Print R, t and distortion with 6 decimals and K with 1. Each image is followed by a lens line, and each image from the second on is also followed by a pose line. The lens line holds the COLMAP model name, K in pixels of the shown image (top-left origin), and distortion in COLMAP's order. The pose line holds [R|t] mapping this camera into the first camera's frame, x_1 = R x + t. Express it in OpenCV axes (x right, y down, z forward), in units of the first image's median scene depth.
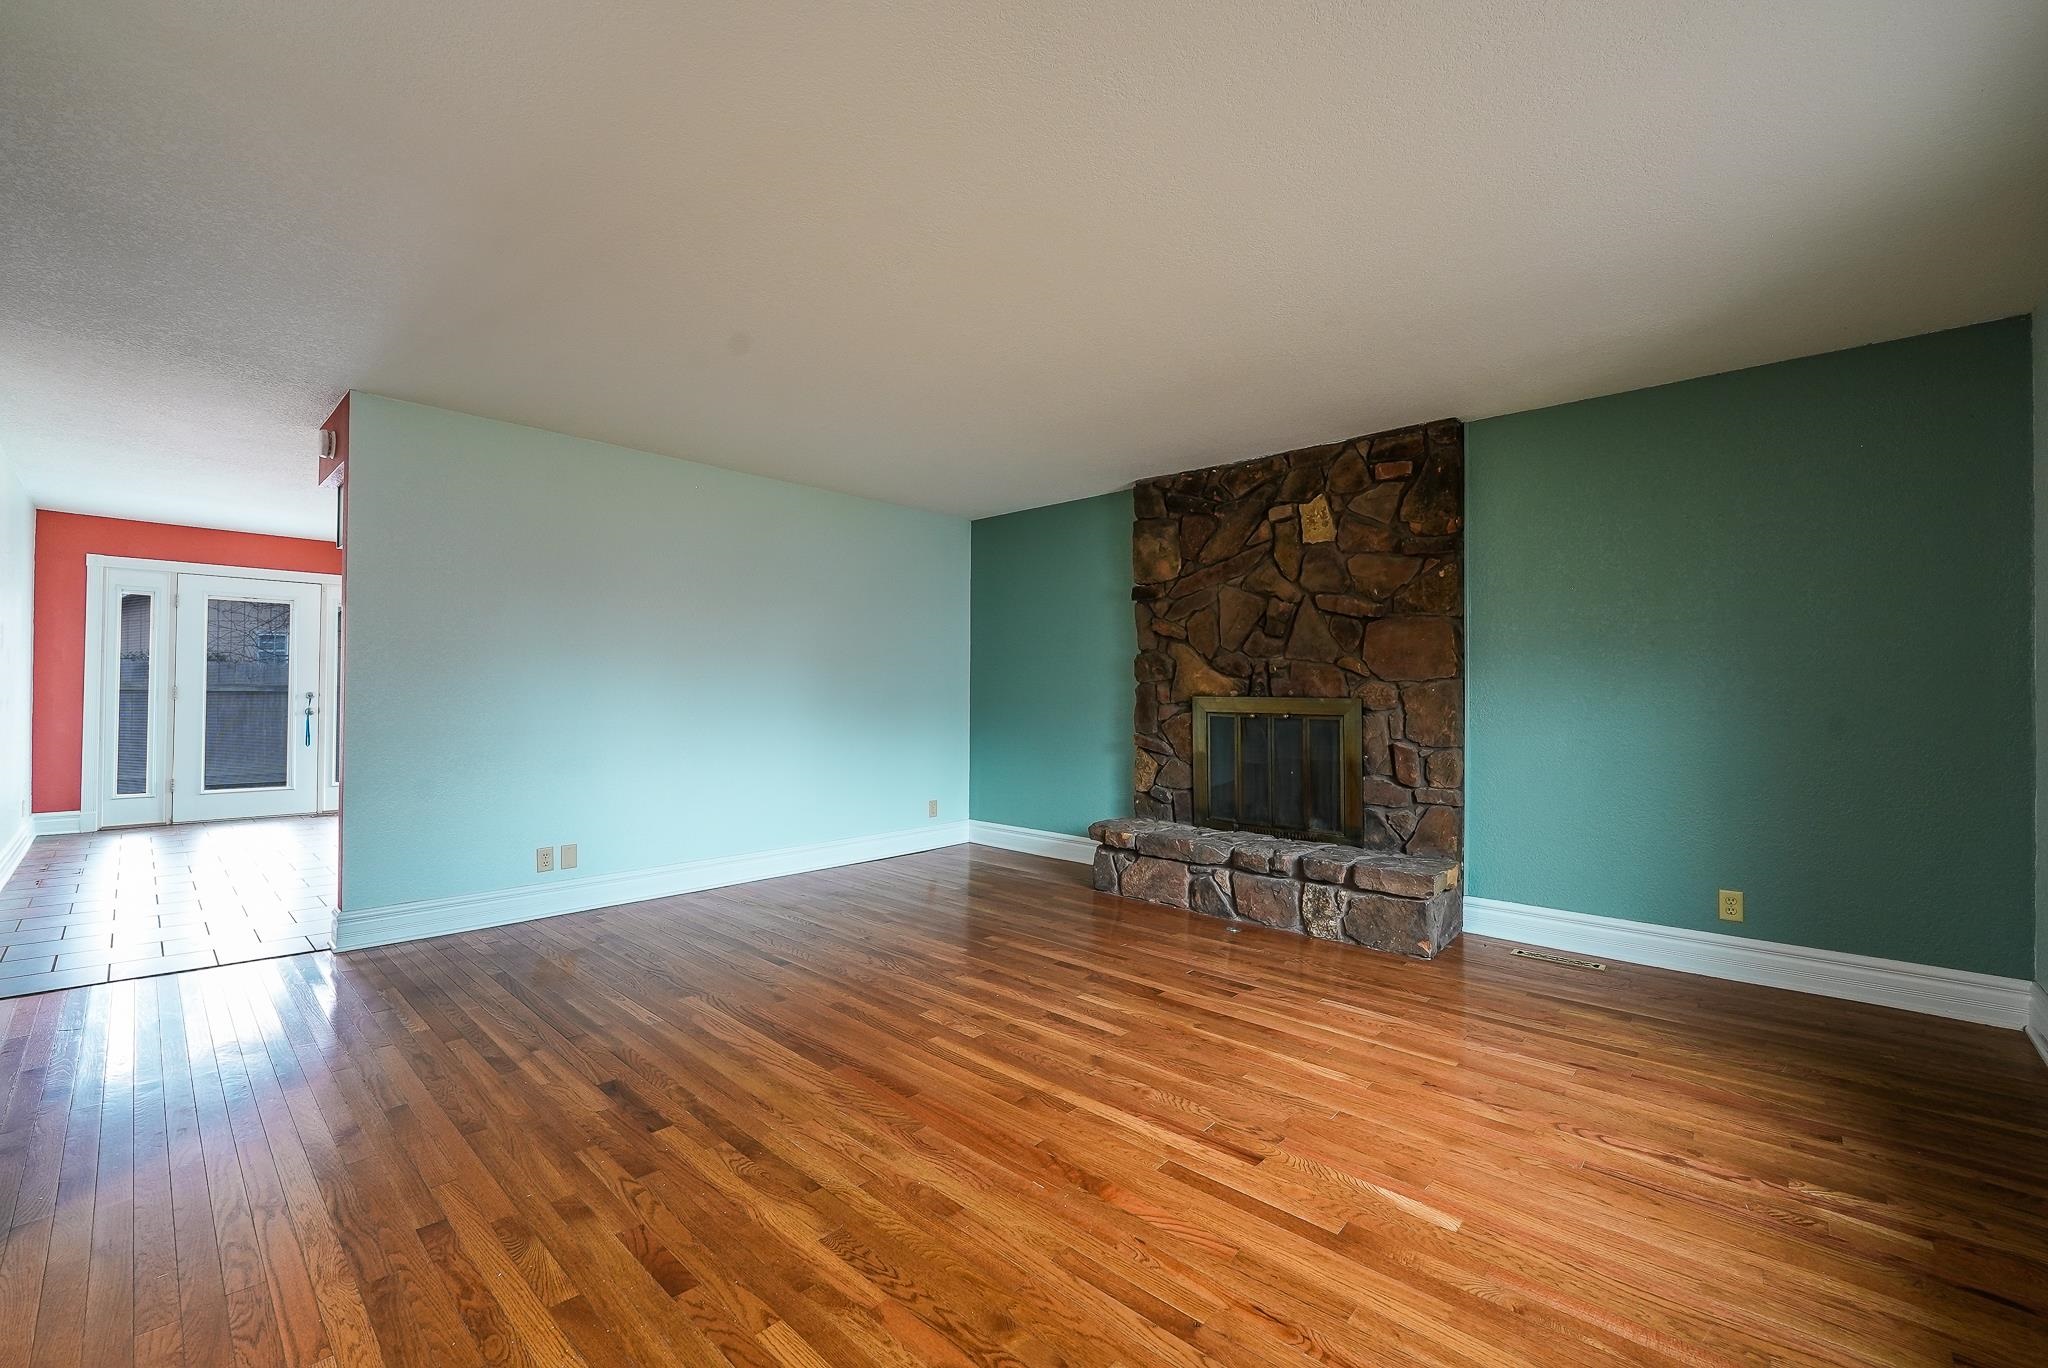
lens RADIAL K [[833.4, 0, 1017.7], [0, 833.4, 681.4], [0, 0, 1]] dist [-0.005344, -0.002420]
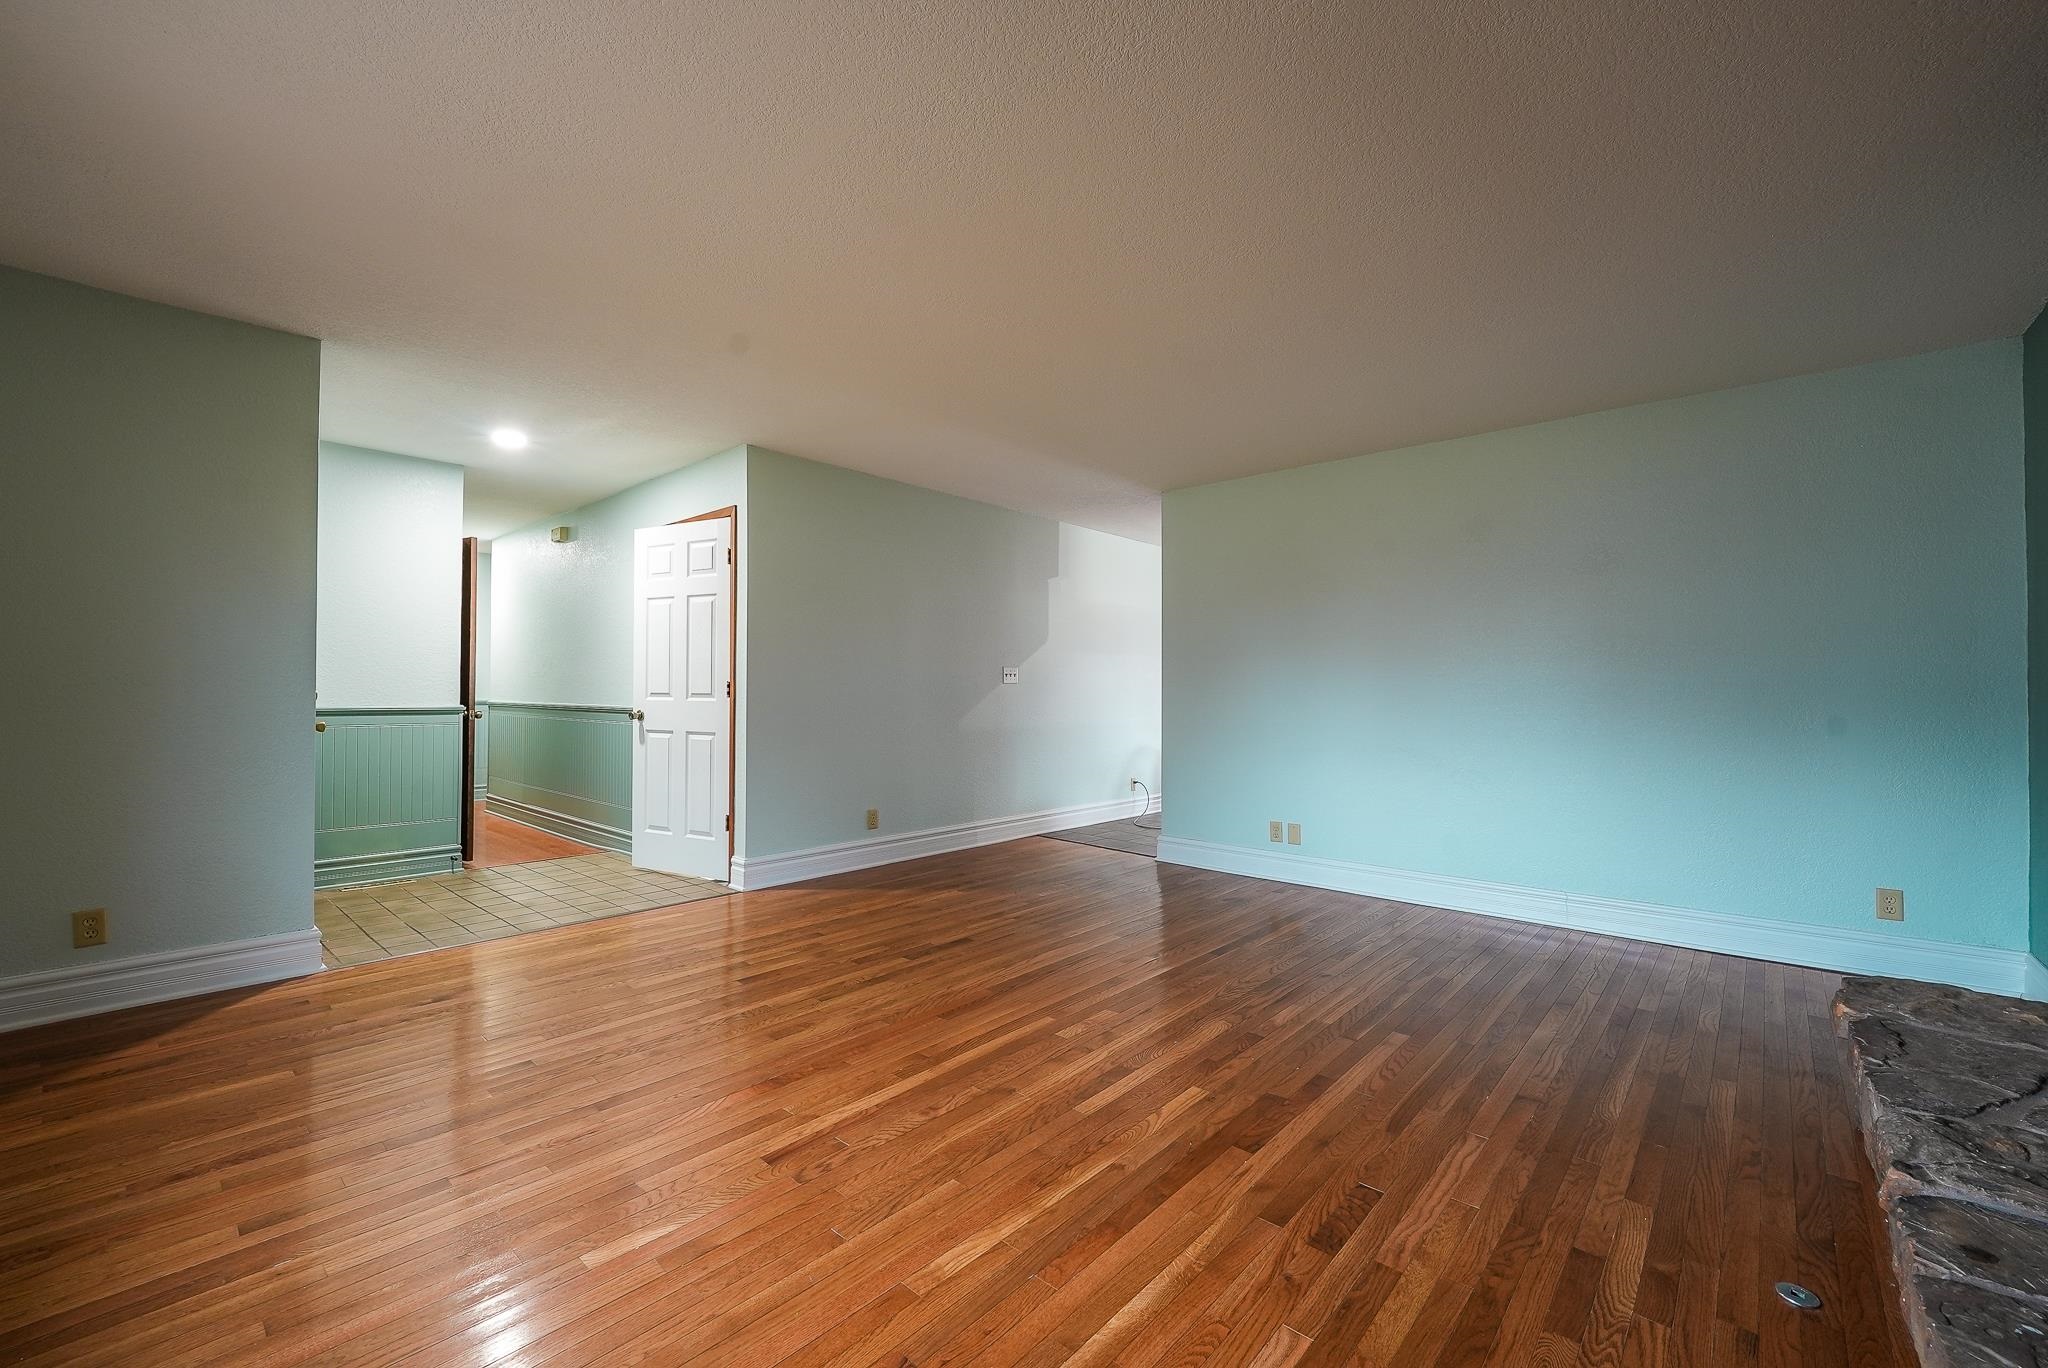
lens RADIAL K [[833.4, 0, 1017.6], [0, 833.4, 686.9], [0, 0, 1]] dist [-0.005344, -0.002420]
pose [[0.014882, -0.011176, -0.999827, 0.620496], [0.009884, 0.999890, -0.011030, 0.018256], [0.999840, -0.009718, 0.014991, 0.626233]]
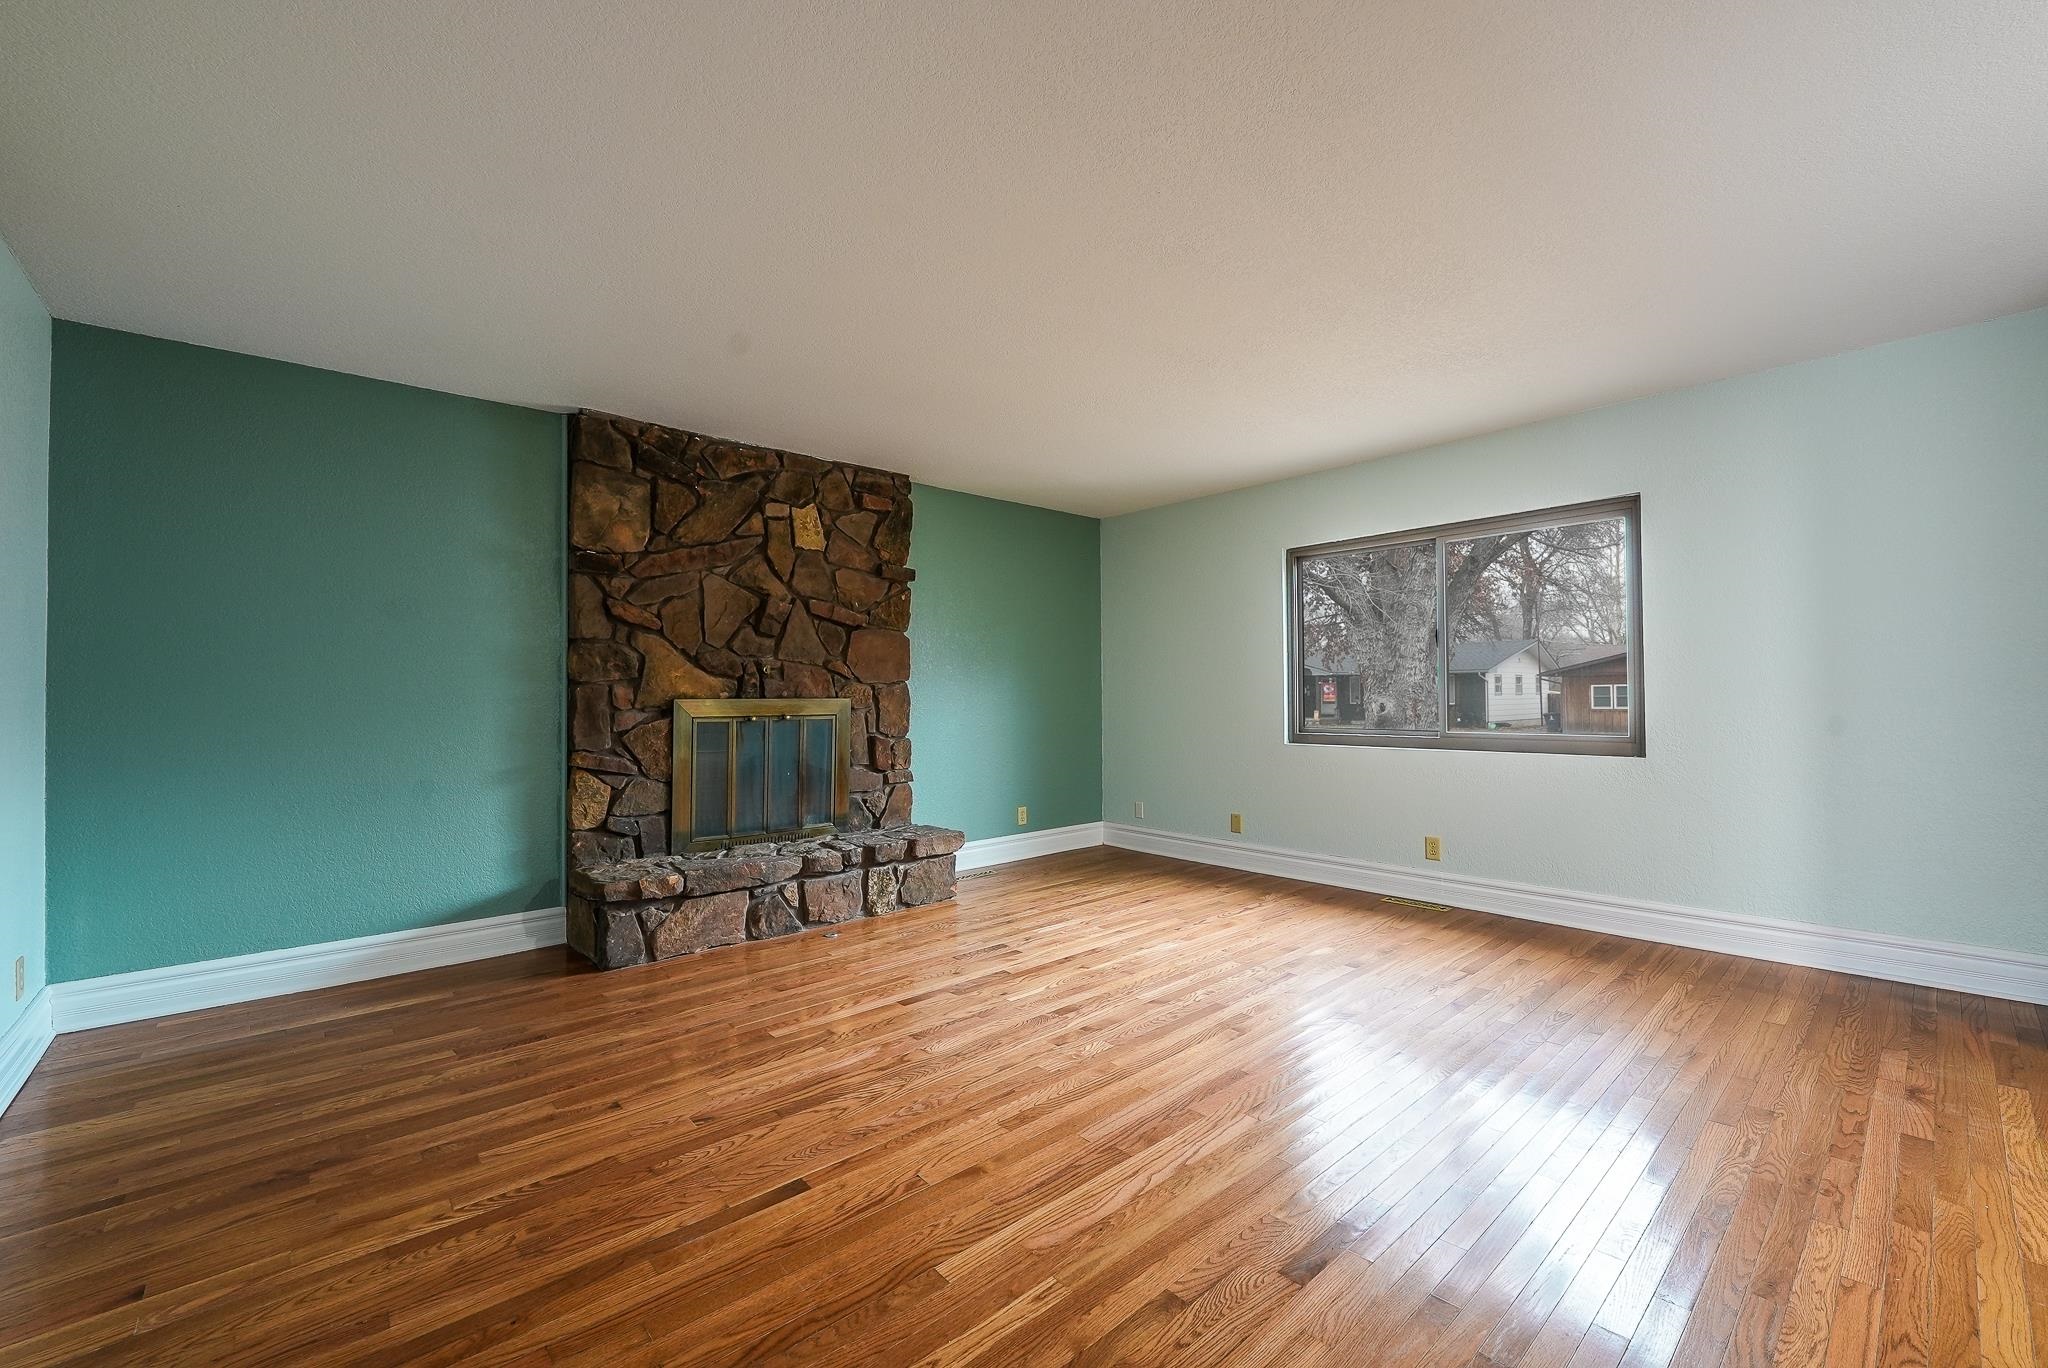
lens RADIAL K [[833.4, 0, 1027.7], [0, 833.4, 682.4], [0, 0, 1]] dist [-0.005344, -0.002420]
pose [[0.090296, 0.008198, 0.995881, -0.687500], [-0.005286, 0.999956, -0.007752, 0.006657], [-0.995901, -0.004564, 0.090336, 0.671310]]
